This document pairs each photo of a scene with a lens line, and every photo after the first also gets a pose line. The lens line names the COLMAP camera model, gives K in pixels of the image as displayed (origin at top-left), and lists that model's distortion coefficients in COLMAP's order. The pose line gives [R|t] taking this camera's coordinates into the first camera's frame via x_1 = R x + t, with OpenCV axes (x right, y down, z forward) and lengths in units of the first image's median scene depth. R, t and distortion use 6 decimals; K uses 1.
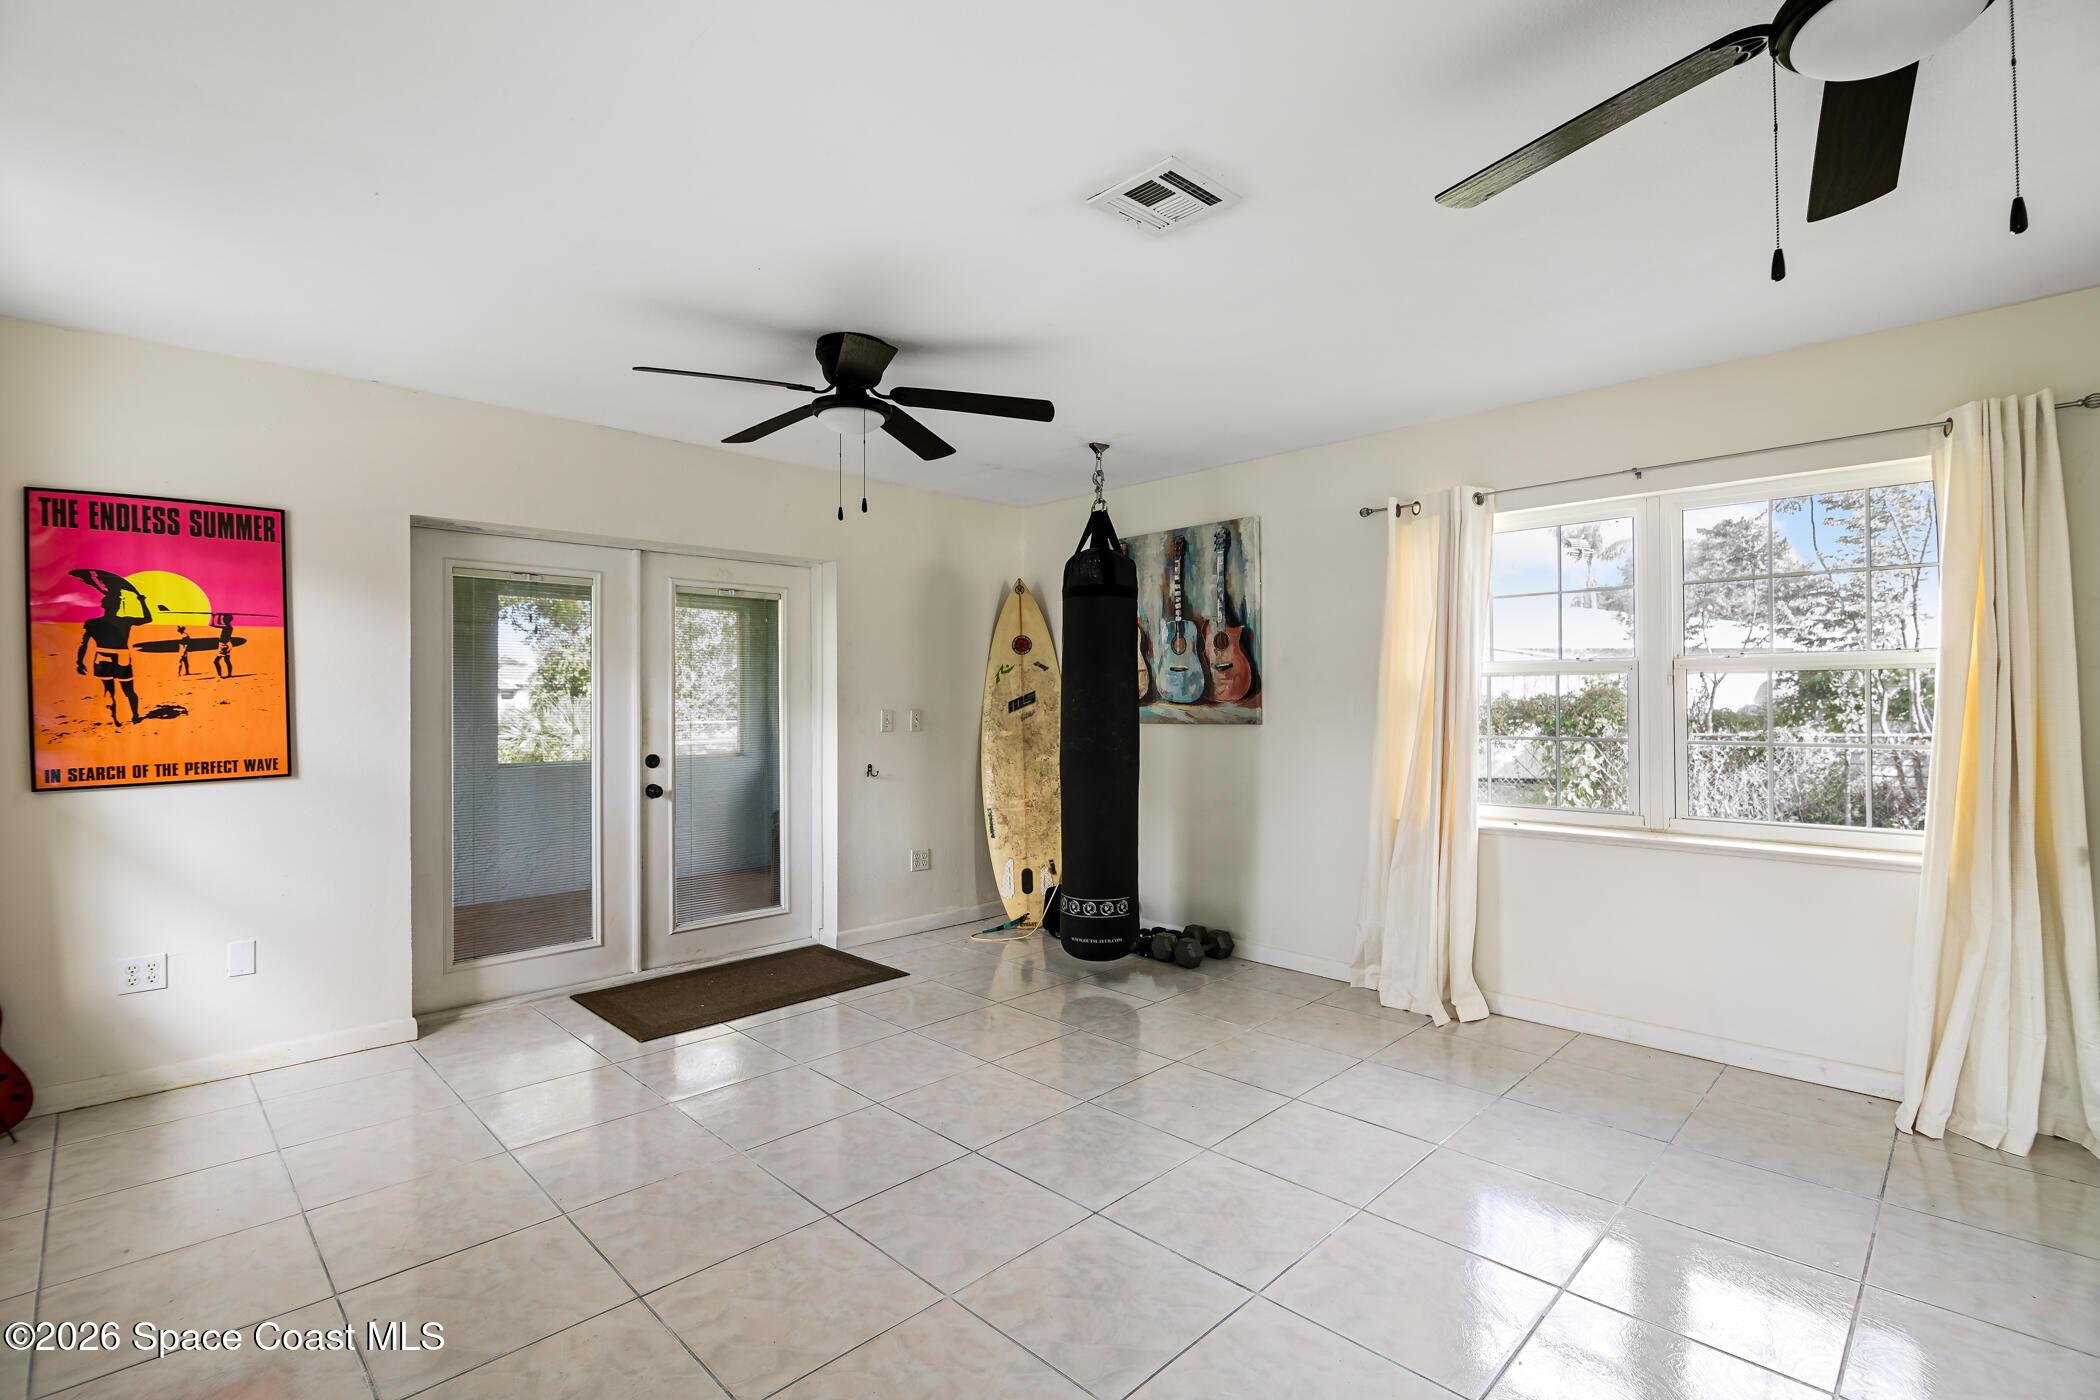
lens RADIAL K [[968.6, 0, 1056.0], [0, 968.6, 695.9], [0, 0, 1]] dist [0.001537, -0.000002]
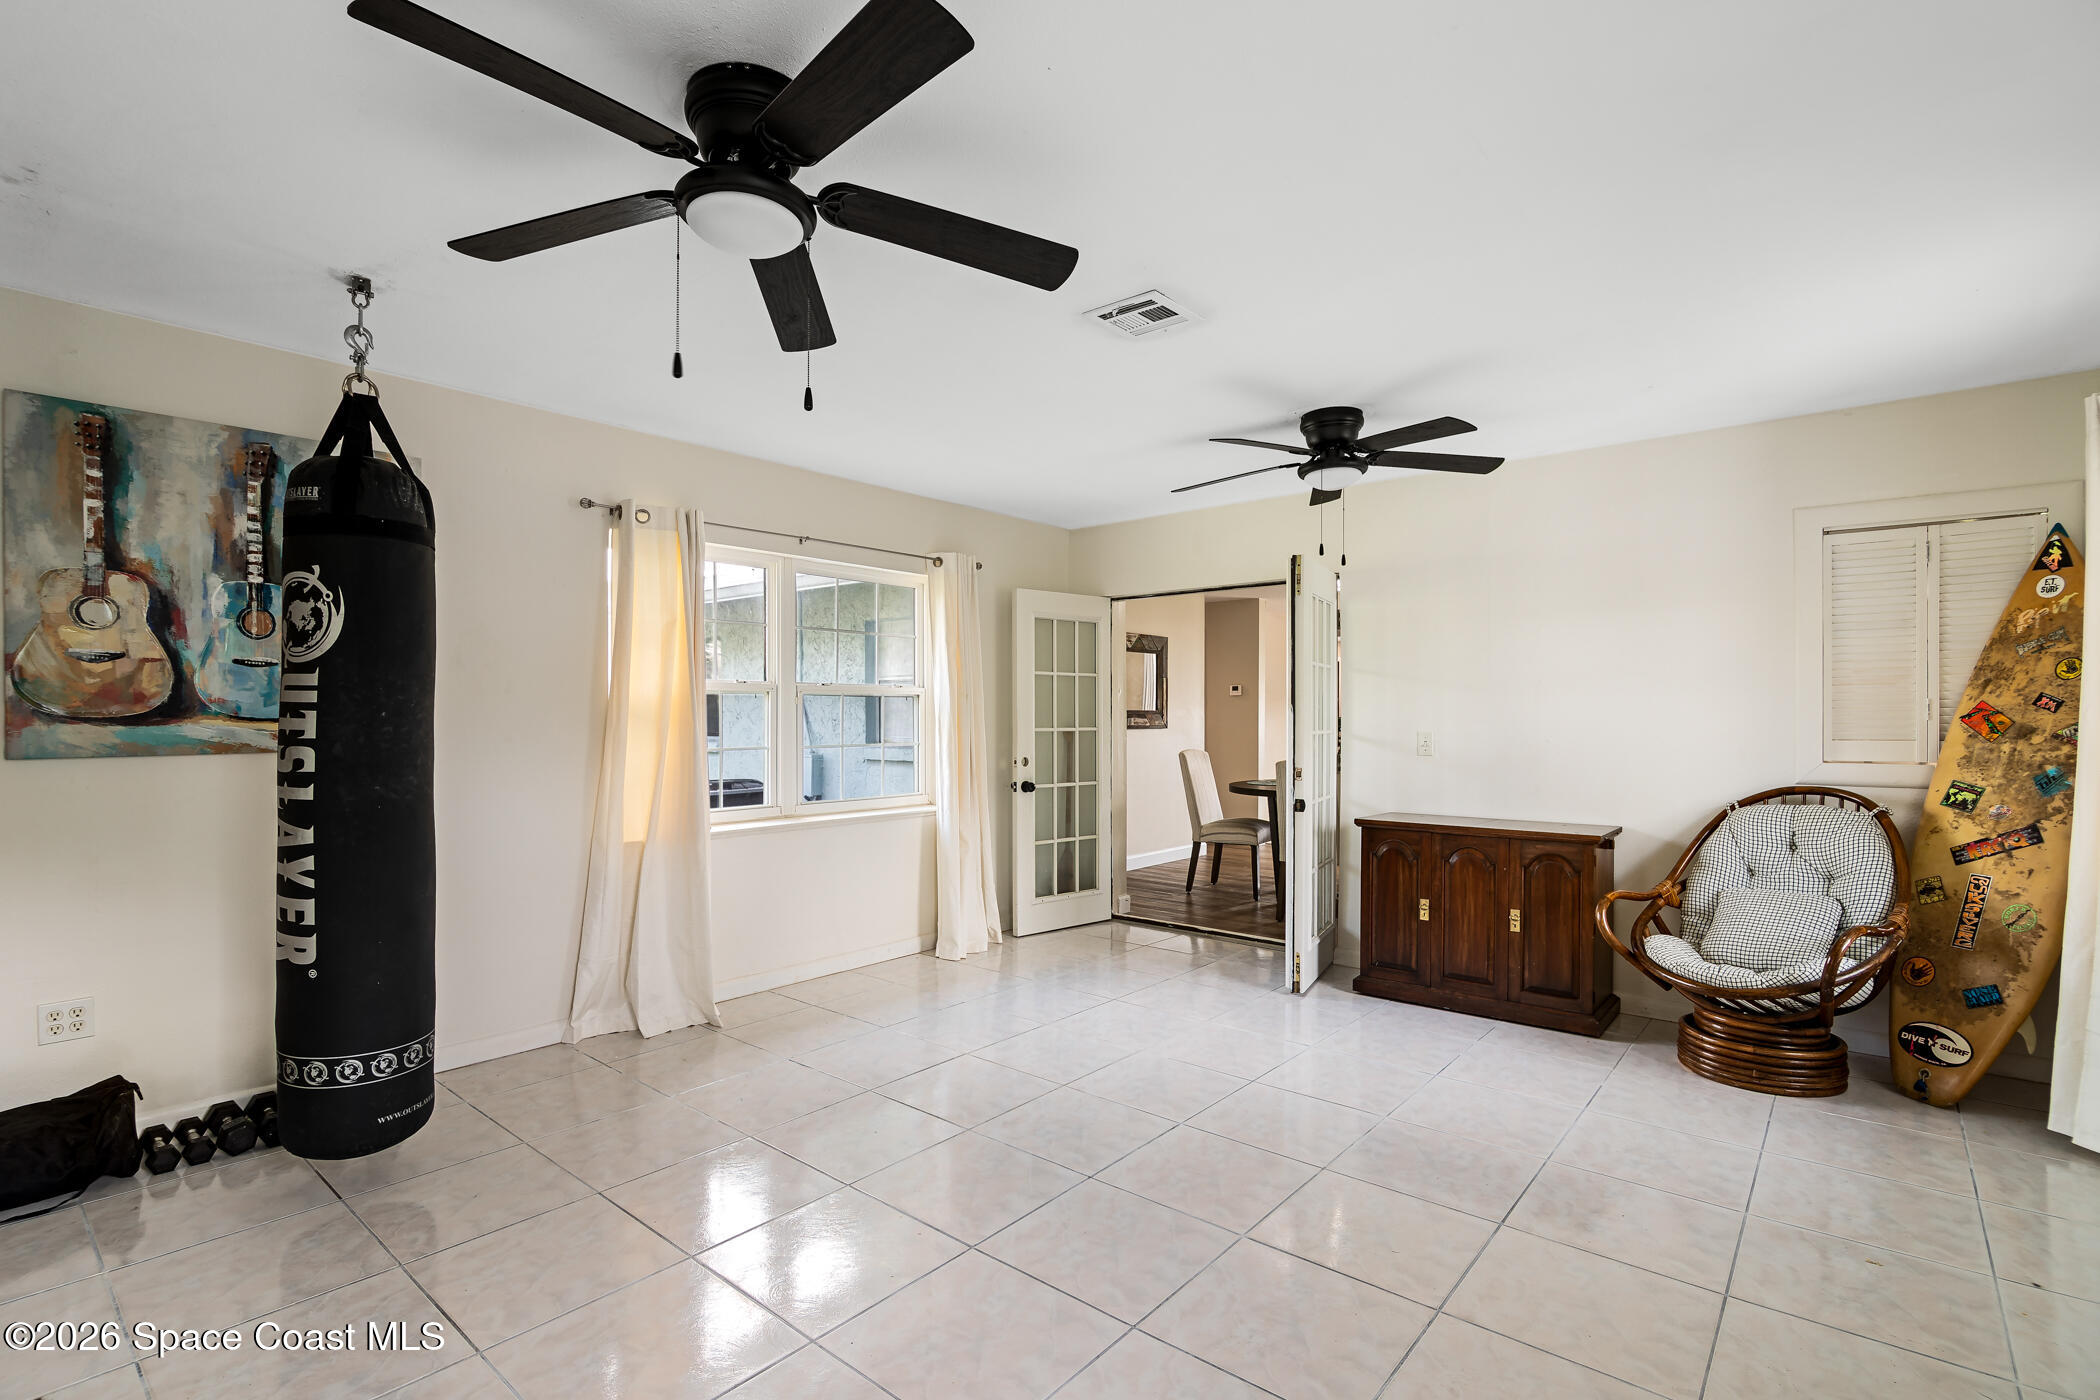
lens RADIAL K [[968.6, 0, 1058.8], [0, 968.6, 713.6], [0, 0, 1]] dist [0.001537, -0.000002]
pose [[-0.081851, 0.004977, 0.996632, -0.514257], [-0.002722, 0.999983, -0.005217, 0.005785], [-0.996641, -0.003140, -0.081836, 0.548524]]
